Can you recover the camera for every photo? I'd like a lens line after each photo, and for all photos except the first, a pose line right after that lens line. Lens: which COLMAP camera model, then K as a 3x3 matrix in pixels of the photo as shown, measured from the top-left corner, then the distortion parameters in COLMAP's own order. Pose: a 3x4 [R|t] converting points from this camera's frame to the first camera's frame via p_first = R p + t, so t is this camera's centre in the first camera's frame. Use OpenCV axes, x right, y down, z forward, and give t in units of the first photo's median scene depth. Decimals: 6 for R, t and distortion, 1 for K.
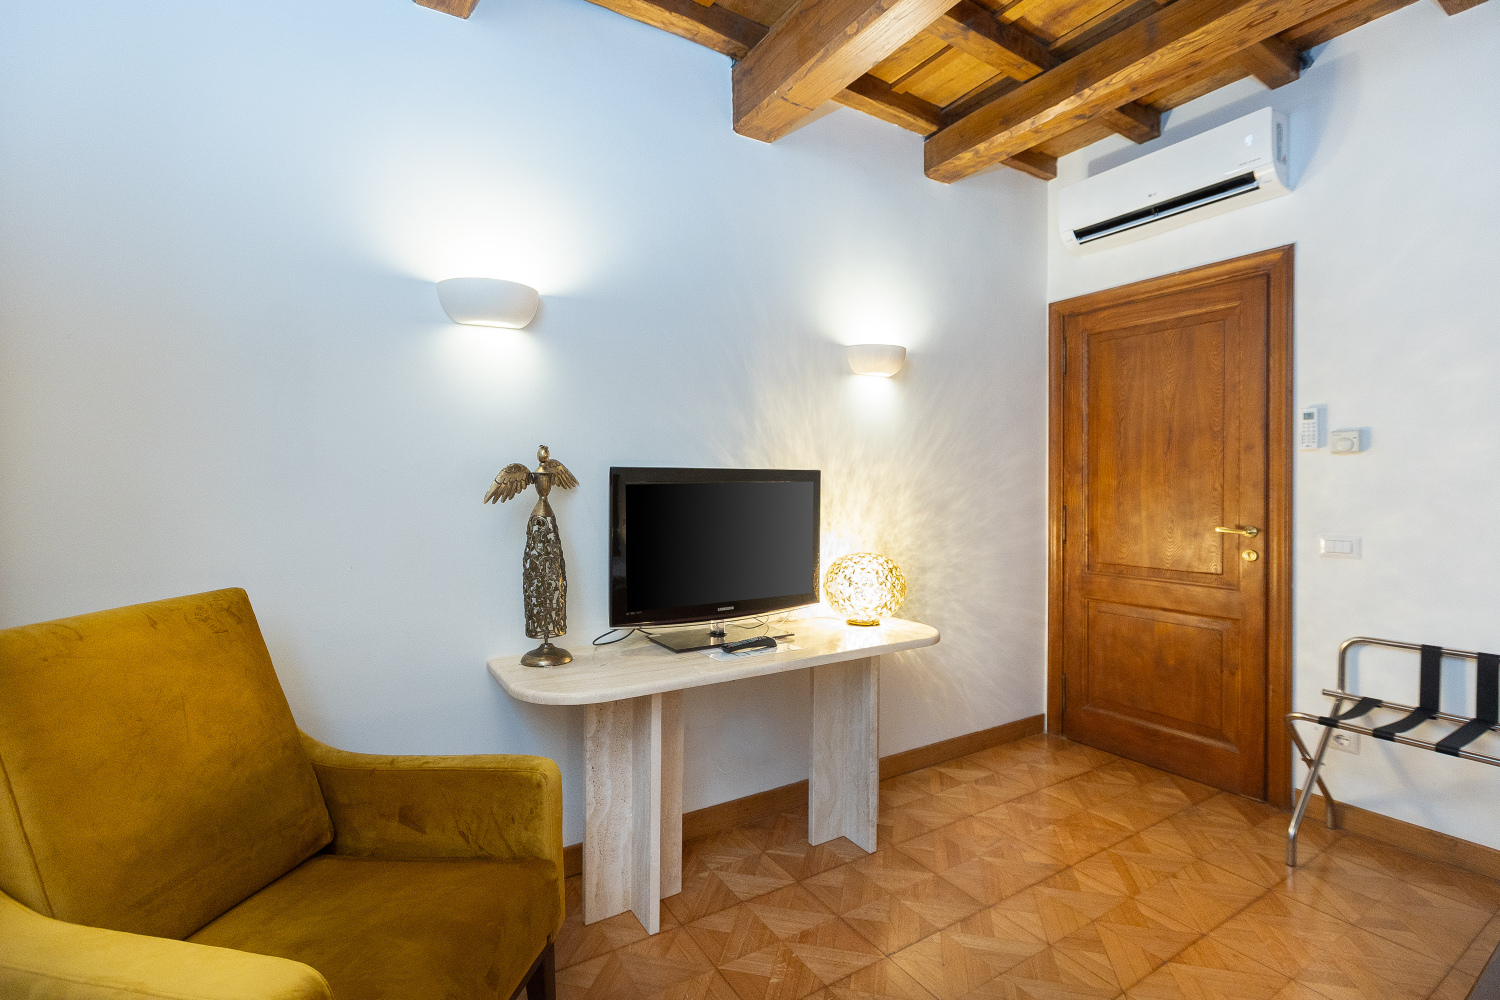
lens RADIAL K [[676.4, 0, 752.5], [0, 676.4, 490.6], [0, 0, 1]] dist [0.005776, 0.001002]
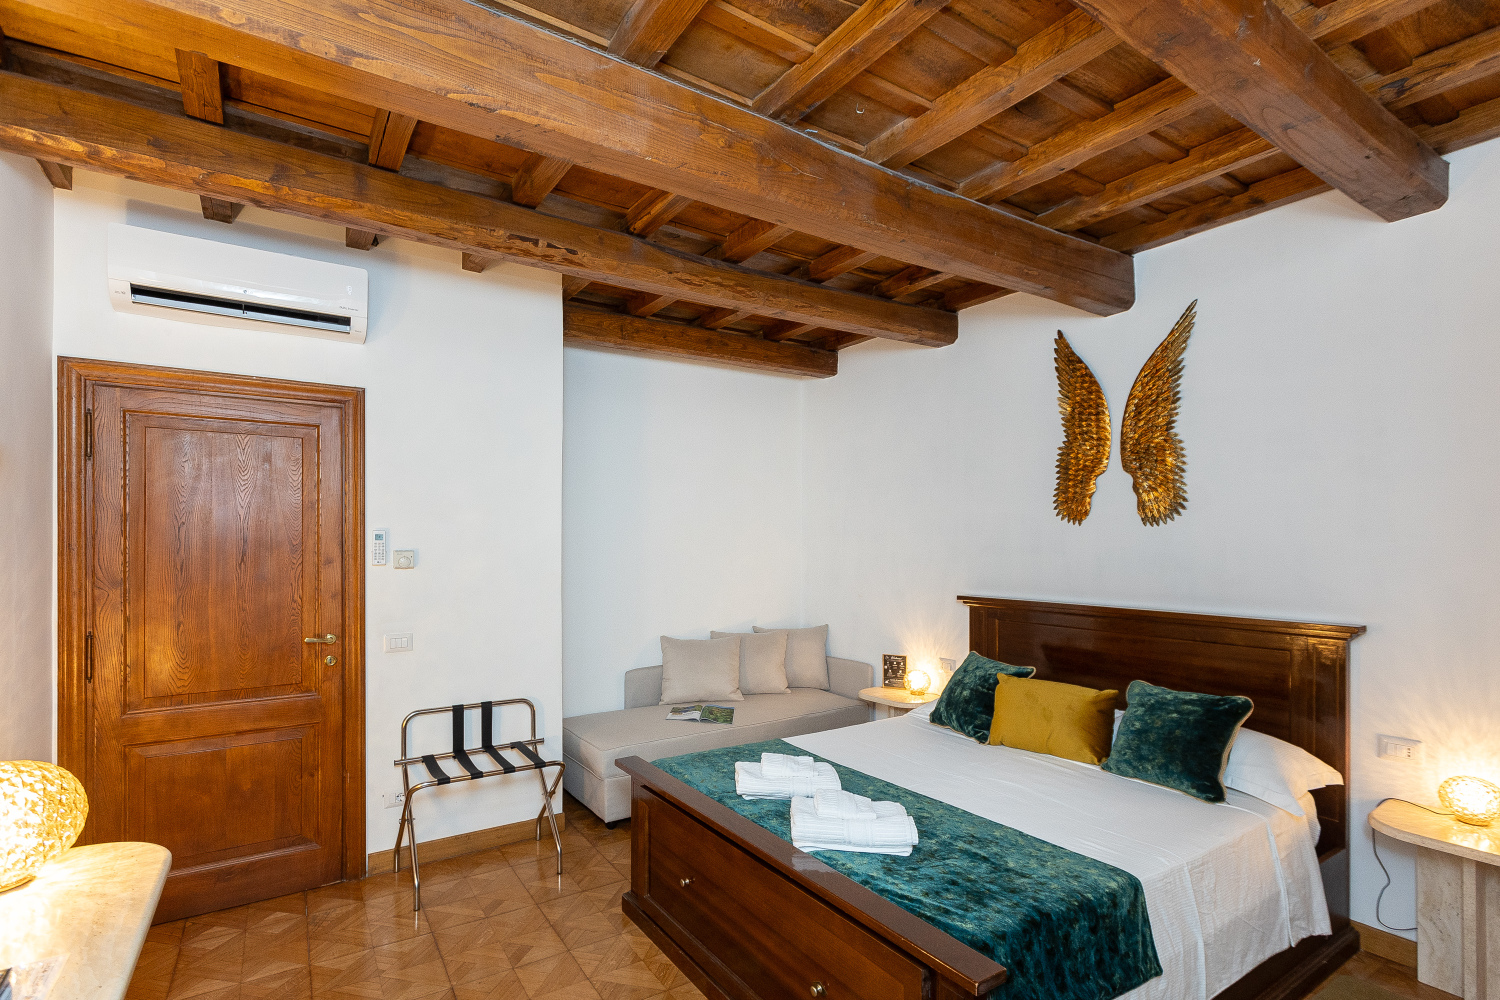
lens RADIAL K [[733.7, 0, 740.0], [0, 733.7, 535.8], [0, 0, 1]] dist [-0.004394, 0.000822]
pose [[-0.005165, 0.003653, 0.999980, -0.470148], [0.004632, 0.999983, -0.003629, -0.102935], [-0.999976, 0.004614, -0.005182, 0.366260]]
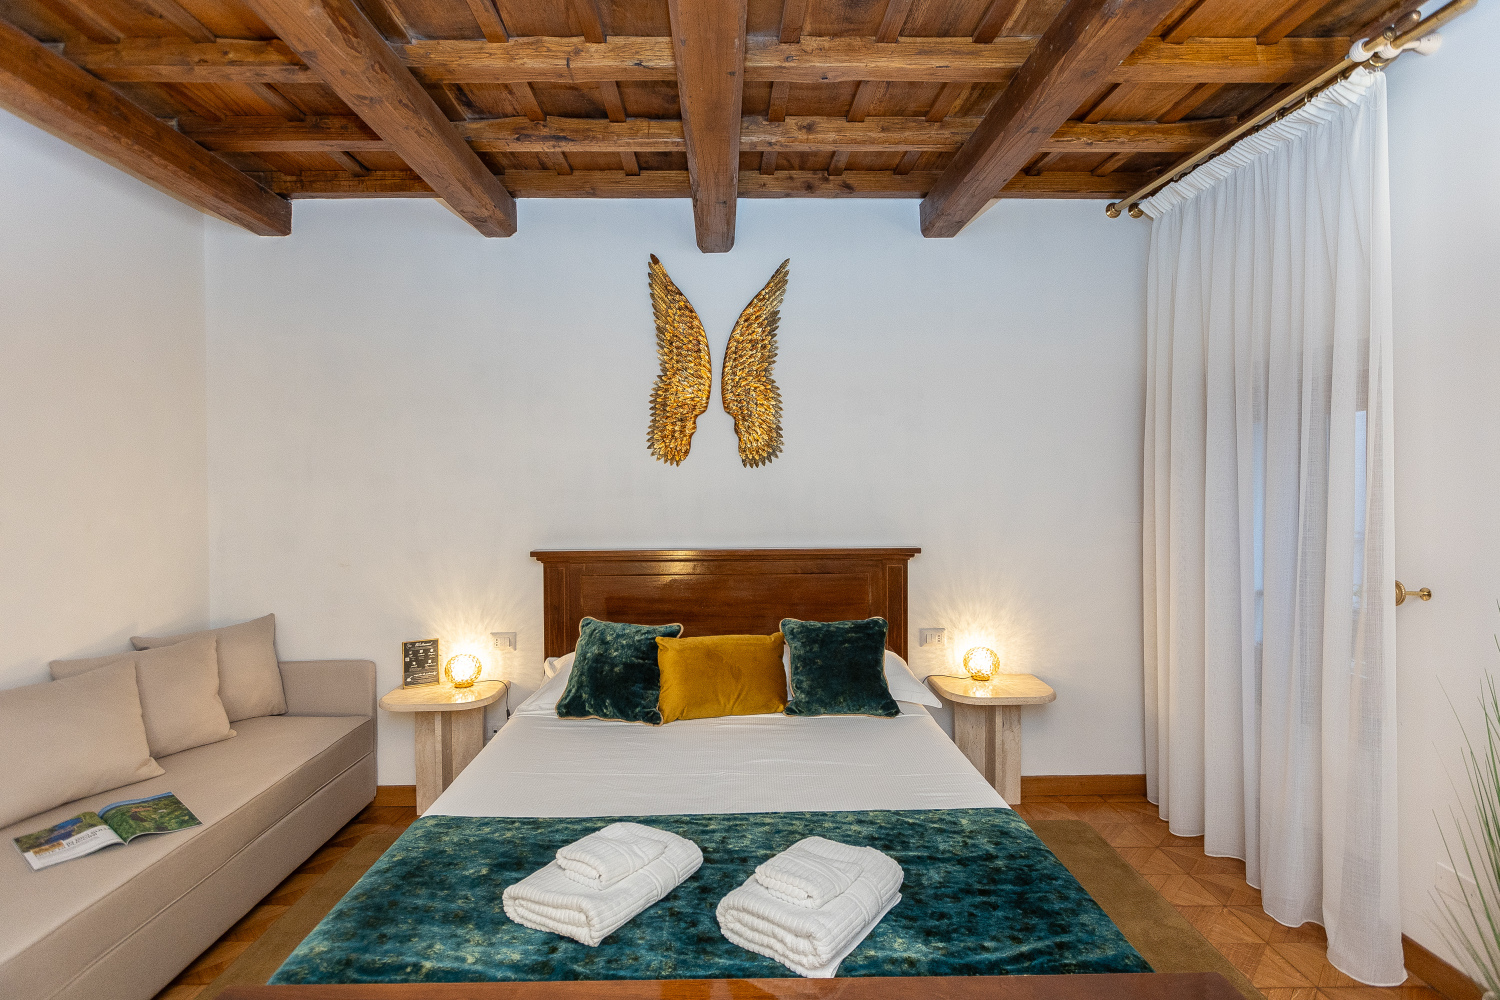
lens RADIAL K [[717.8, 0, 736.2], [0, 717.8, 487.3], [0, 0, 1]] dist [-0.004465, -0.001416]
pose [[-0.847797, -0.003035, 0.530312, 0.144535], [0.007114, 0.999829, 0.017094, -0.108383], [-0.530273, 0.018265, -0.847630, 0.755569]]
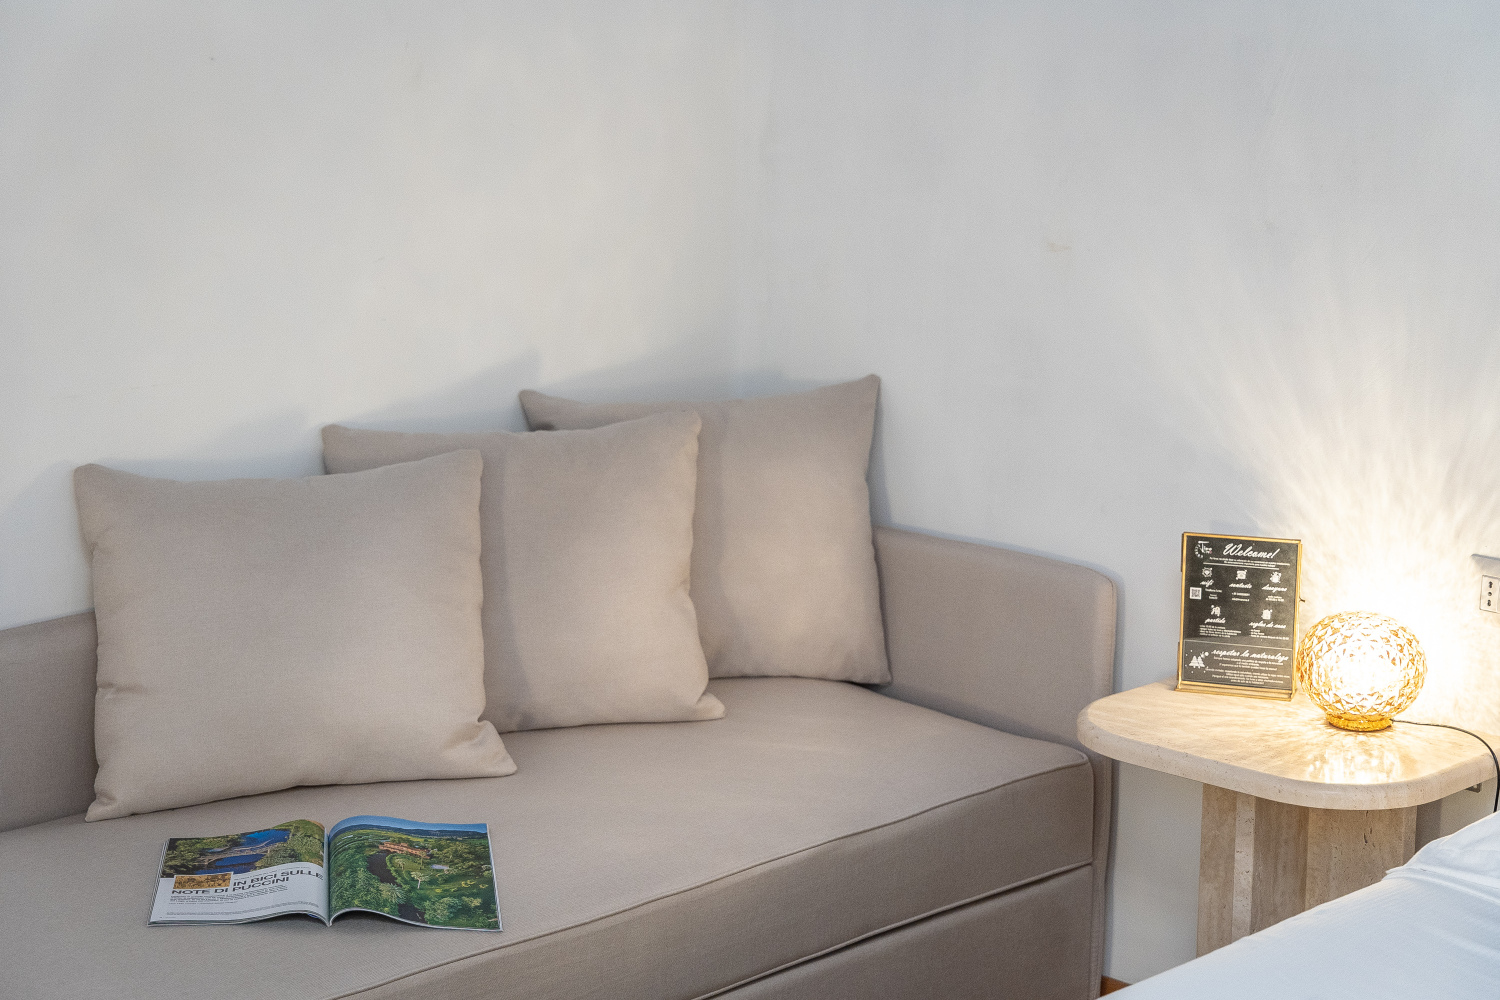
lens RADIAL K [[2744.3, 0, 754.5], [0, 2744.3, 496.0], [0, 0, 1]] dist [0.010662, 0.000000]
pose [[-0.194237, -0.206537, 0.958965, 0.018832], [-0.004798, 0.977772, 0.209616, -0.127957], [-0.980943, 0.036114, -0.190910, 0.487737]]
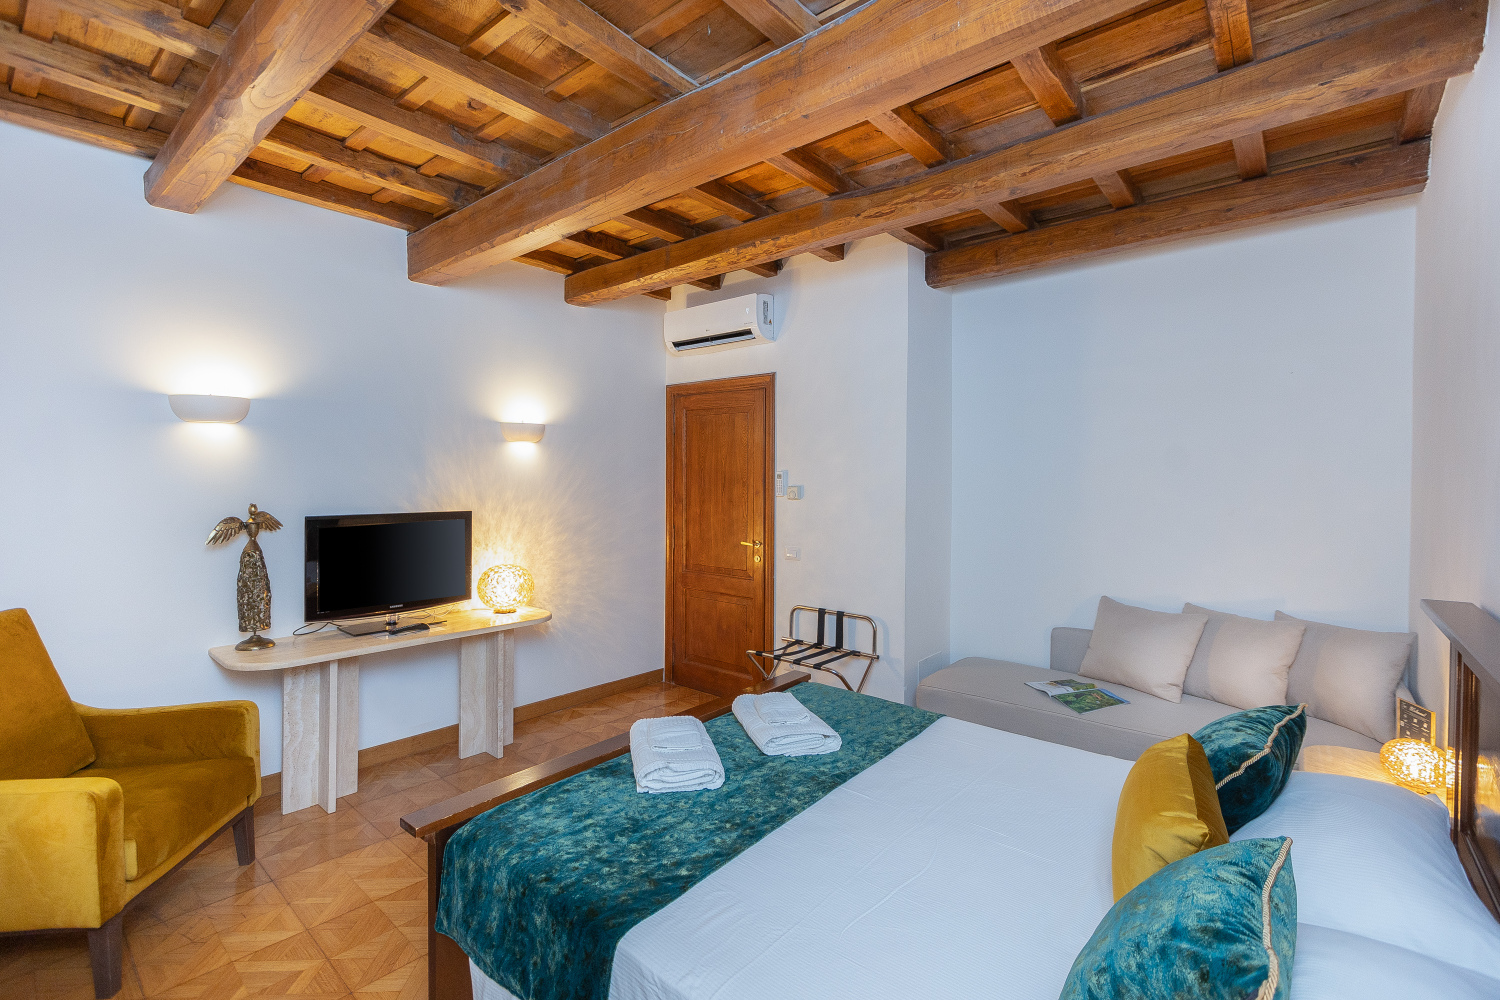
lens RADIAL K [[676.4, 0, 731.5], [0, 676.4, 484.6], [0, 0, 1]] dist [0.005776, 0.001002]
pose [[0.963190, 0.002063, 0.268813, 0.245892], [-0.002830, 0.999993, 0.002463, -0.091896], [-0.268806, -0.003133, 0.963189, -0.586298]]
